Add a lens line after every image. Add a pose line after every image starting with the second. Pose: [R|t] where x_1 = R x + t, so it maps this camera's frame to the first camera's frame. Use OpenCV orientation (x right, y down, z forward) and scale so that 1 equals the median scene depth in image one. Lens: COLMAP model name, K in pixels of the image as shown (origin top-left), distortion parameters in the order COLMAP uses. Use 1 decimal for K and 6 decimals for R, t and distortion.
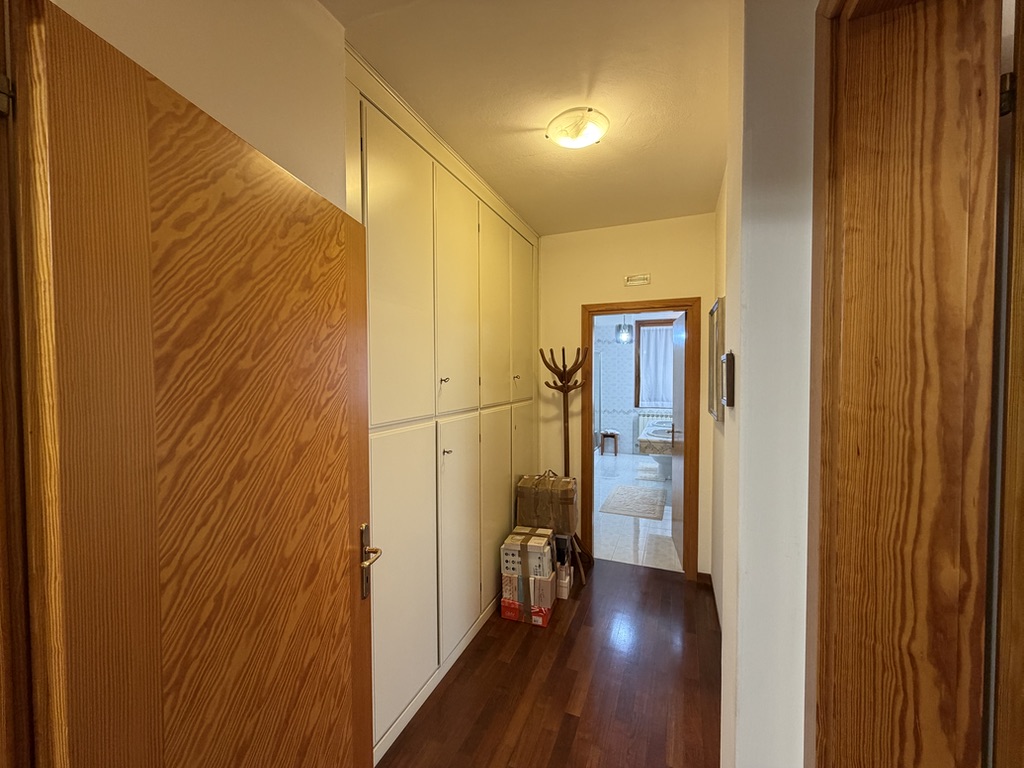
lens RADIAL K [[406.4, 0, 510.3], [0, 406.4, 384.2], [0, 0, 1]] dist [-0.001170, -0.000301]
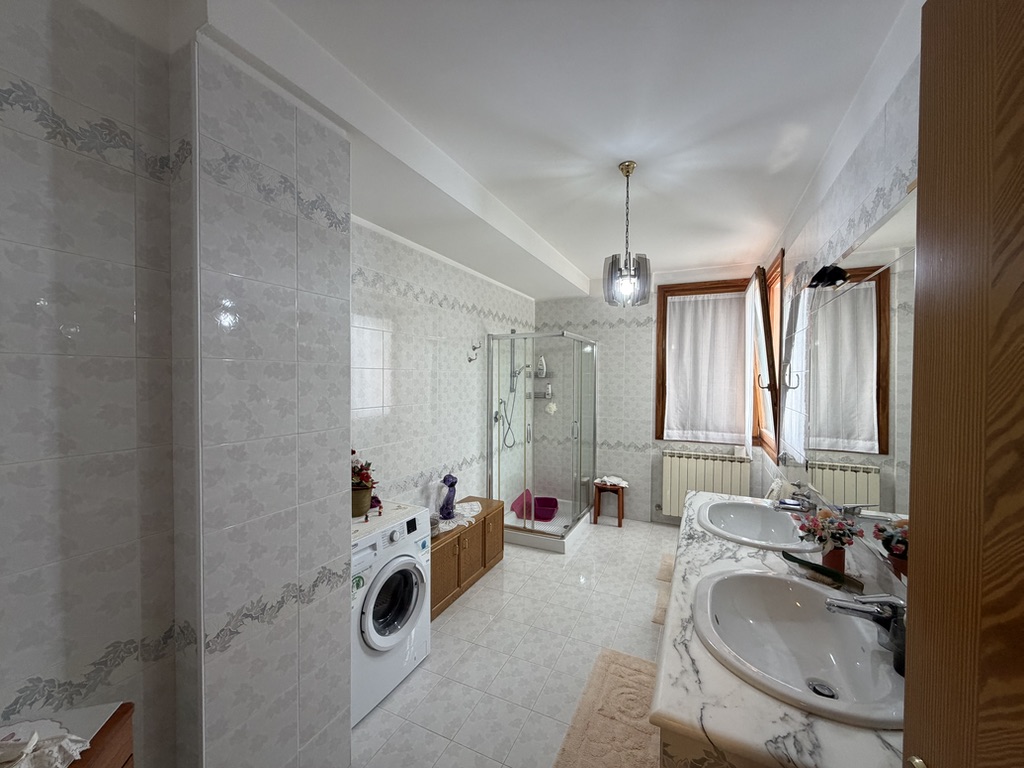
lens RADIAL K [[406.4, 0, 510.3], [0, 406.4, 384.2], [0, 0, 1]] dist [-0.001170, -0.000301]
pose [[0.998413, 0.011211, -0.055192, 0.137338], [-0.011709, 0.999894, -0.008705, -0.012755], [0.055088, 0.009338, 0.998438, 0.431246]]
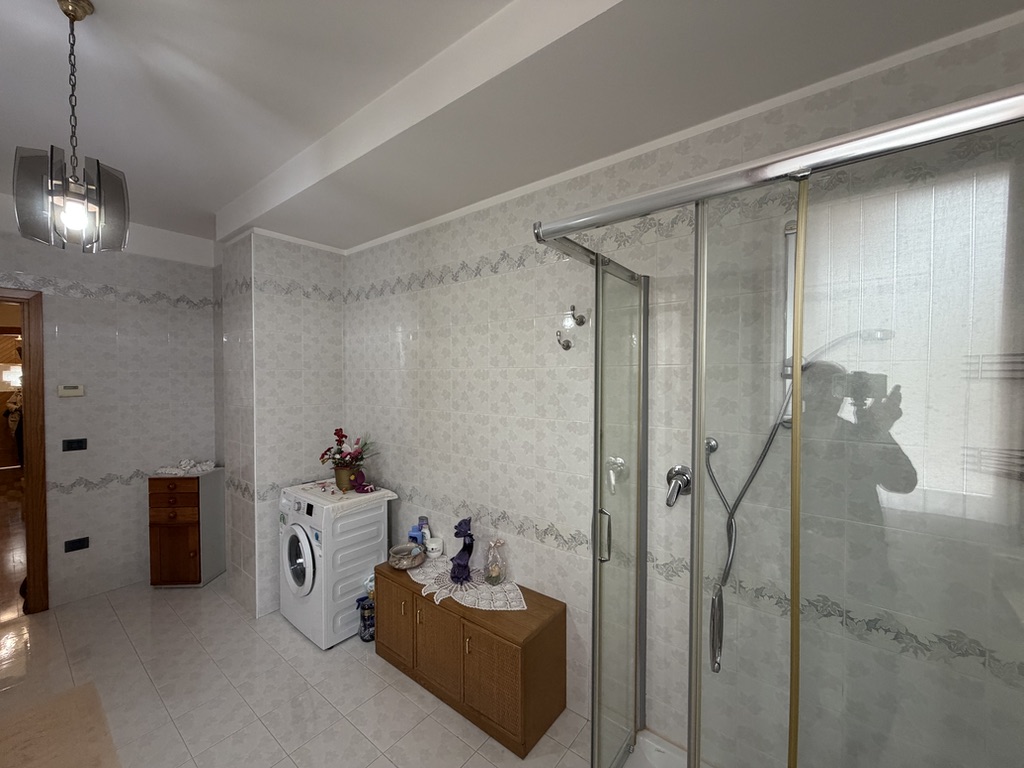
lens RADIAL K [[406.4, 0, 510.3], [0, 406.4, 384.2], [0, 0, 1]] dist [-0.001170, -0.000301]
pose [[-0.276205, 0.024025, -0.960799, 0.415497], [-0.025301, 0.999159, 0.032258, -0.036935], [0.960766, 0.033219, -0.275365, 1.235770]]
